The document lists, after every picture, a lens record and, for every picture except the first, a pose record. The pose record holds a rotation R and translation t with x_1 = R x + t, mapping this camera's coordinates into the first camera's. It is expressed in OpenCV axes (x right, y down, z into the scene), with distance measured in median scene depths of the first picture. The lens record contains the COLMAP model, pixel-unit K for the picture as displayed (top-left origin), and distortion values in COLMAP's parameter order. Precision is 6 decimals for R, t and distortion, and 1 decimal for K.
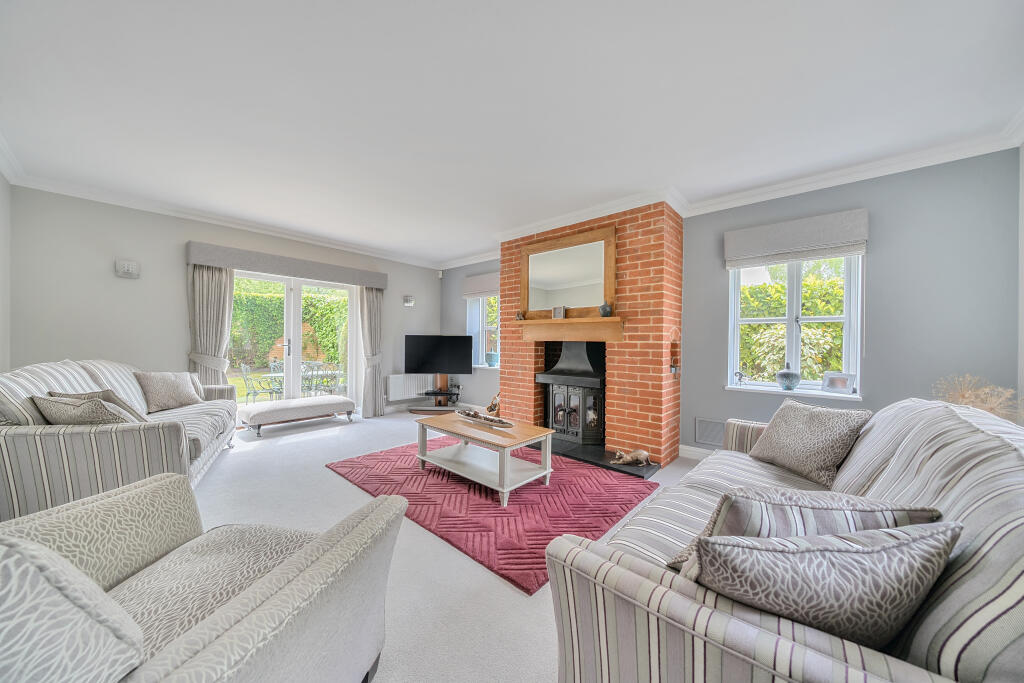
lens RADIAL K [[355.1, 0, 497.6], [0, 355.1, 343.1], [0, 0, 1]] dist [-0.010528, -0.000012]
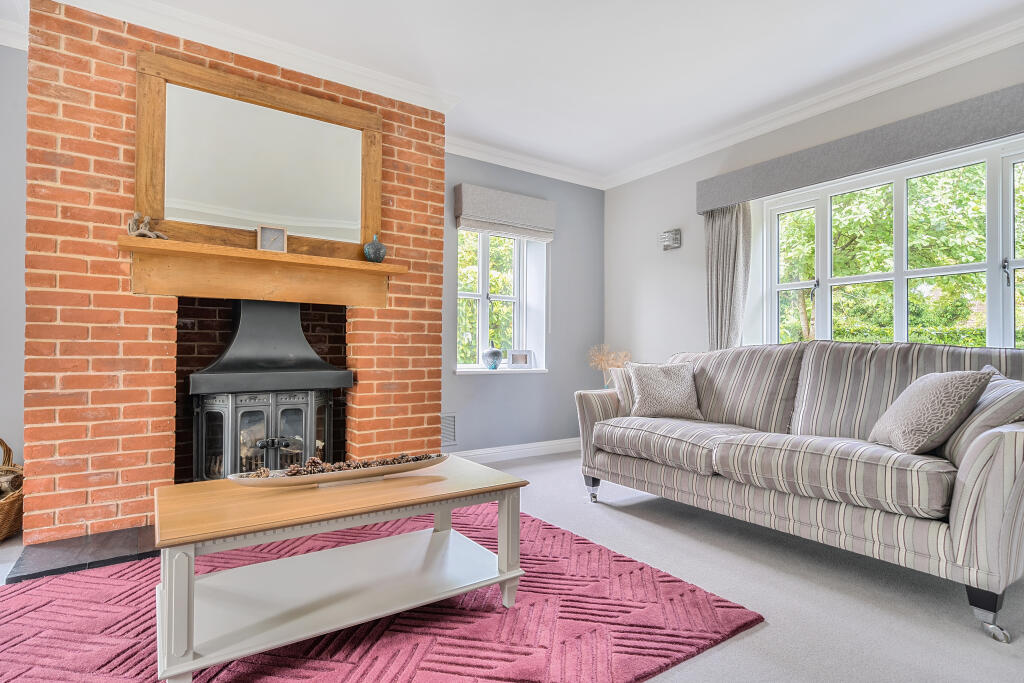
lens RADIAL K [[533.2, 0, 512.0], [0, 533.2, 341.5], [0, 0, 1]] dist [0.000557, -0.000157]
pose [[0.216451, 0.012624, 0.976212, -0.501132], [-0.012073, 0.999875, -0.010253, 0.061730], [-0.976219, -0.009566, 0.216576, 0.573502]]
